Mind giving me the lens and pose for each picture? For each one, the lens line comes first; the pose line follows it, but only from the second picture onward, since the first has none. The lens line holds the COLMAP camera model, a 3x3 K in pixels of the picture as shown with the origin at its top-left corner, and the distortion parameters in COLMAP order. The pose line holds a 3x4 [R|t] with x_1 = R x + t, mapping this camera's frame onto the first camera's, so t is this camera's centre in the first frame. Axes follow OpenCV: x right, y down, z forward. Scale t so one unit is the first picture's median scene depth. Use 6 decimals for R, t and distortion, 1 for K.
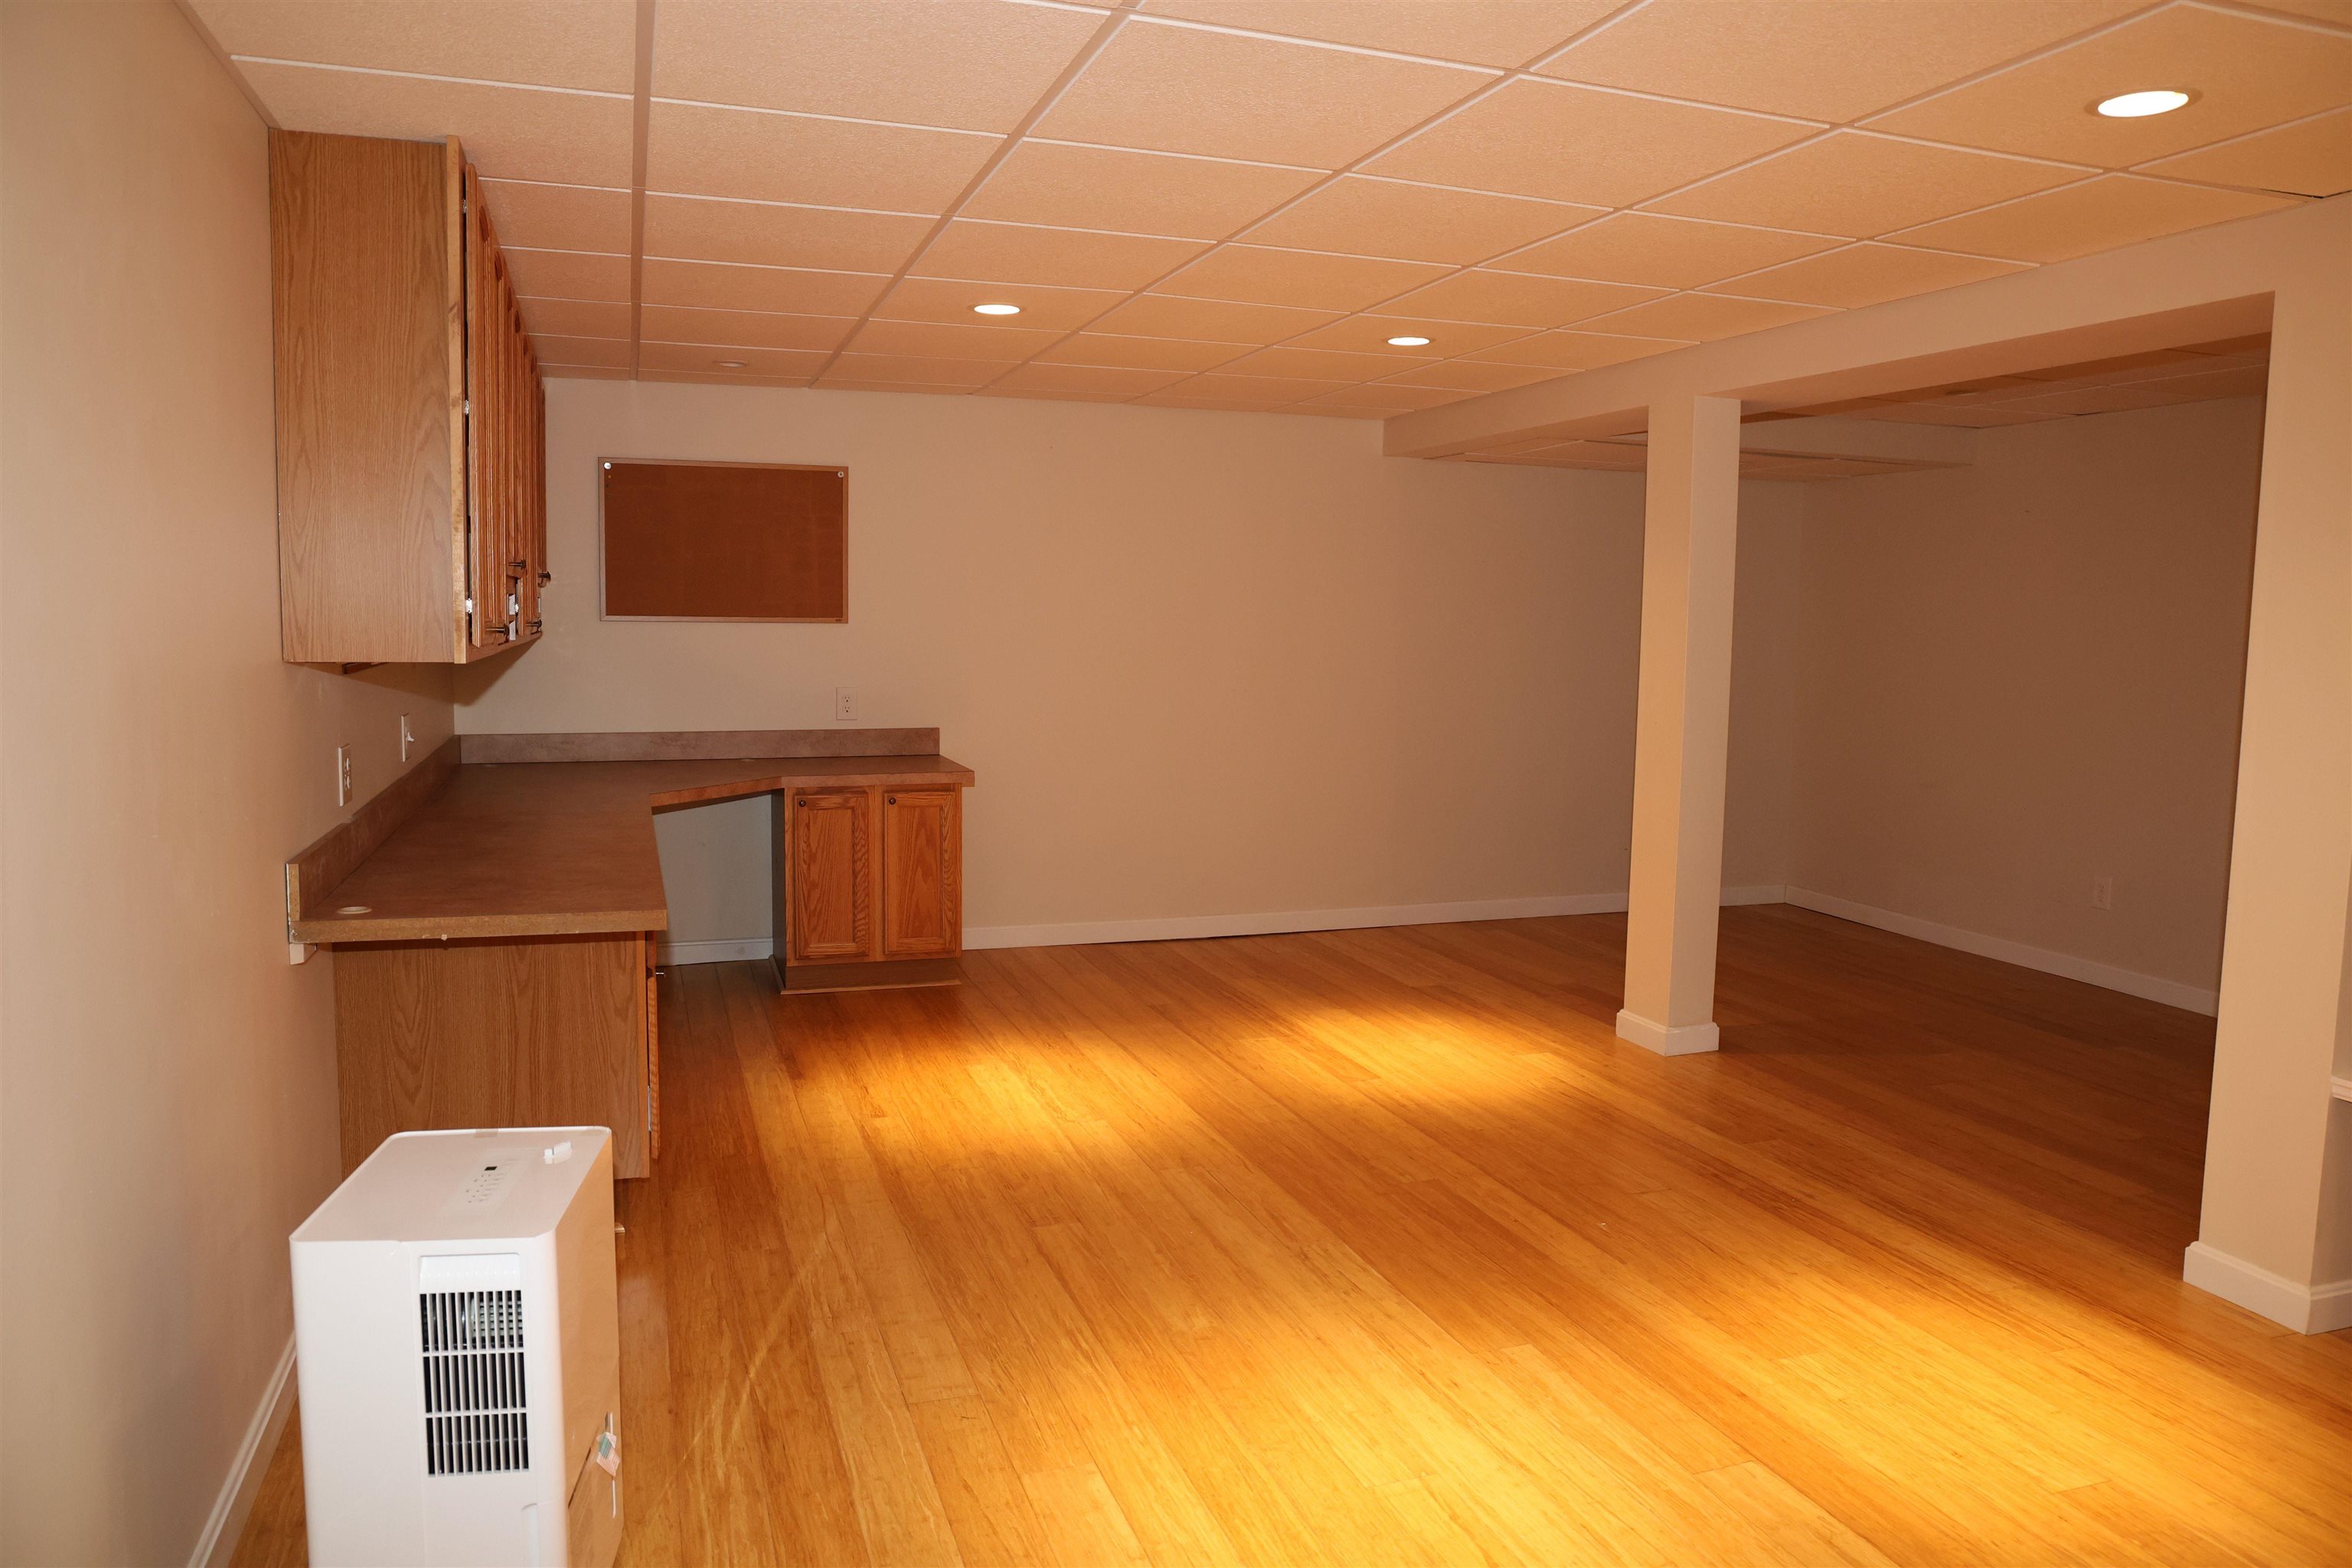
lens RADIAL K [[1610.7, 0, 1187.8], [0, 1610.7, 752.2], [0, 0, 1]] dist [-0.090265, 0.059645]
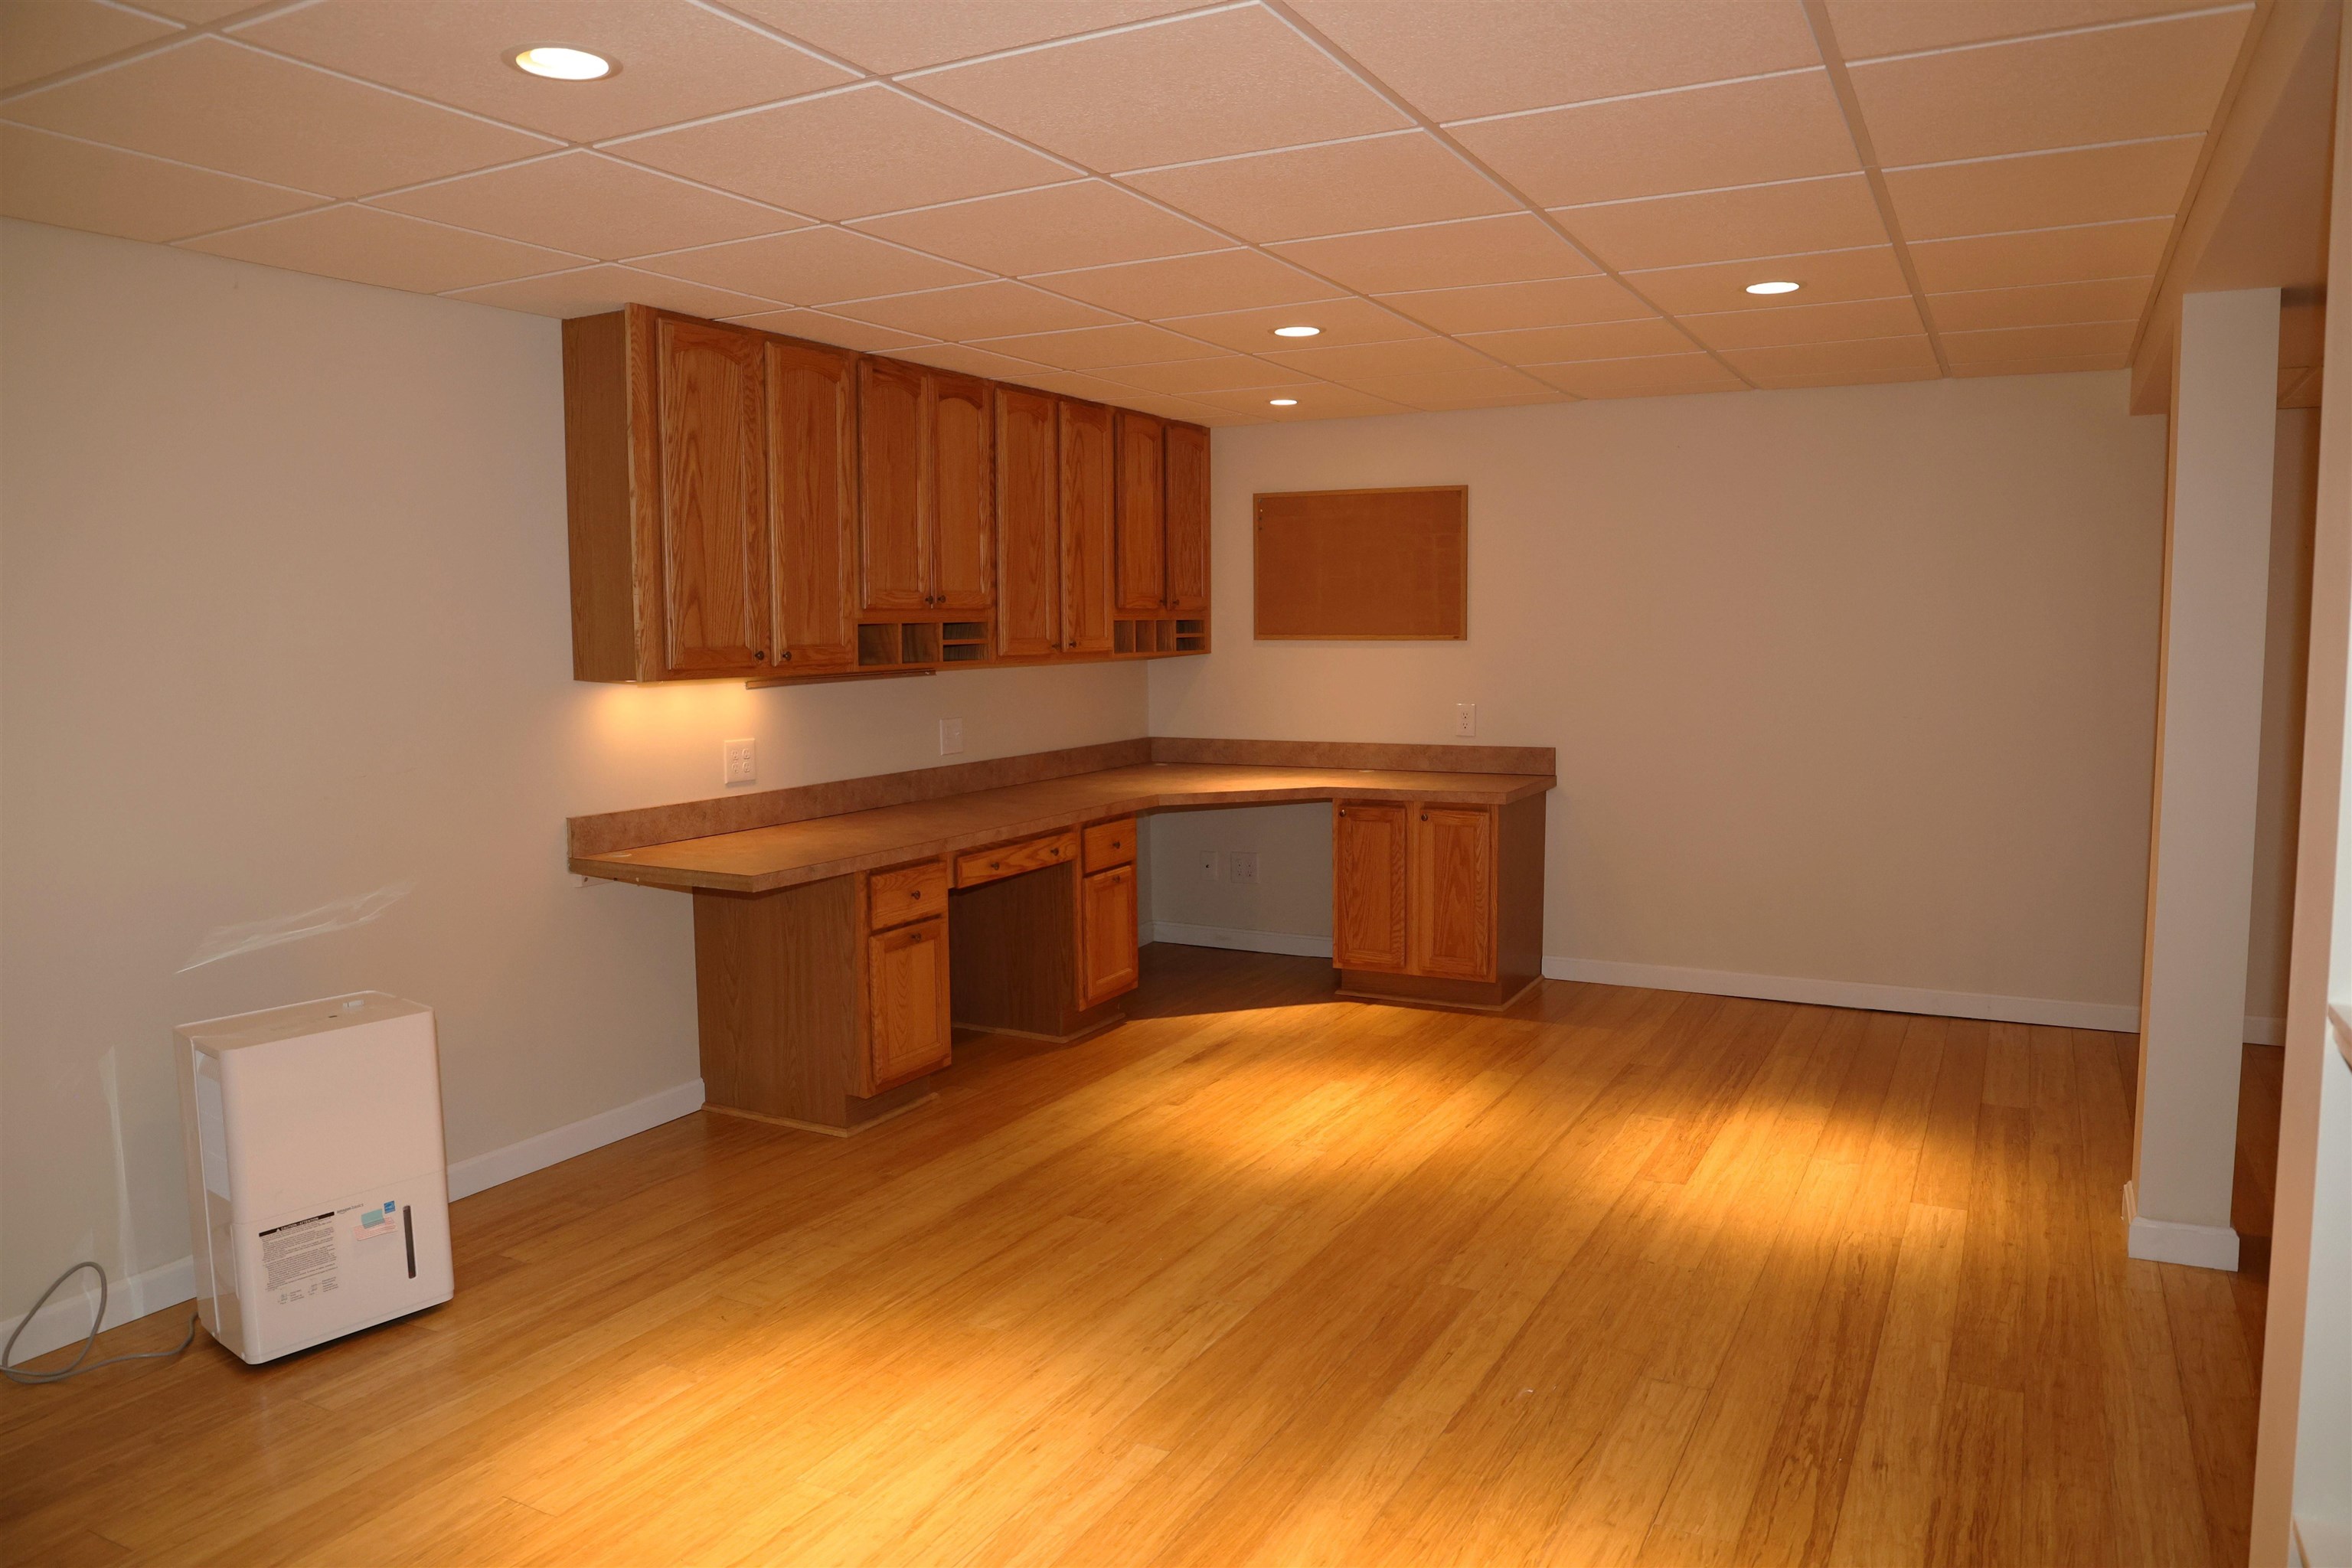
lens RADIAL K [[1610.7, 0, 1197.2], [0, 1610.7, 777.6], [0, 0, 1]] dist [-0.090265, 0.059645]
pose [[0.682269, 0.050561, -0.729351, 0.664565], [-0.043895, 0.998639, 0.028167, -0.024584], [0.729782, 0.012797, 0.683560, 0.307107]]
